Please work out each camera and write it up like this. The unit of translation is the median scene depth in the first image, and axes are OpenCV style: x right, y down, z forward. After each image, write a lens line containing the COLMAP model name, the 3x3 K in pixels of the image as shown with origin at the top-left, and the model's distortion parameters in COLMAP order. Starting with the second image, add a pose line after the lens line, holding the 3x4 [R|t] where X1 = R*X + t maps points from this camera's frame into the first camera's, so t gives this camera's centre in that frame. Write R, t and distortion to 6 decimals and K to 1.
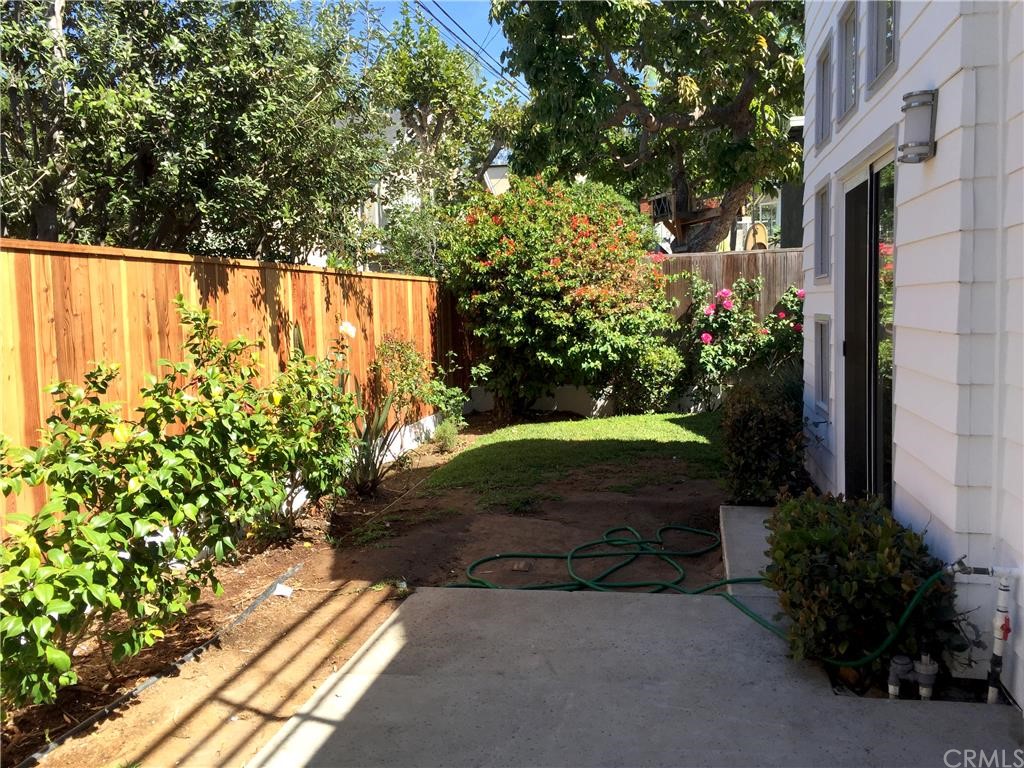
lens RADIAL K [[884.6, 0, 516.8], [0, 884.6, 378.4], [0, 0, 1]] dist [0.048593, -0.009278]
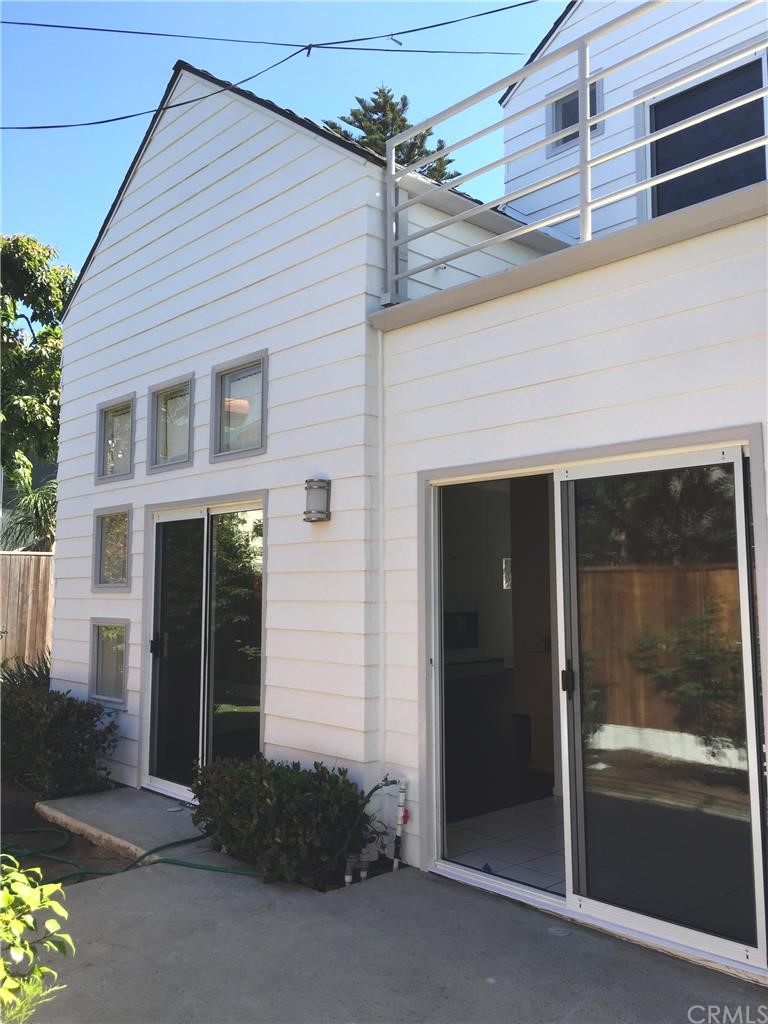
lens RADIAL K [[884.6, 0, 382.9], [0, 884.6, 493.2], [0, 0, 1]] dist [0.048593, -0.009278]
pose [[0.584732, 0.114757, 0.803069, -0.378609], [0.052061, 0.982595, -0.178318, -0.005843], [-0.809554, 0.146077, 0.568580, 0.011790]]
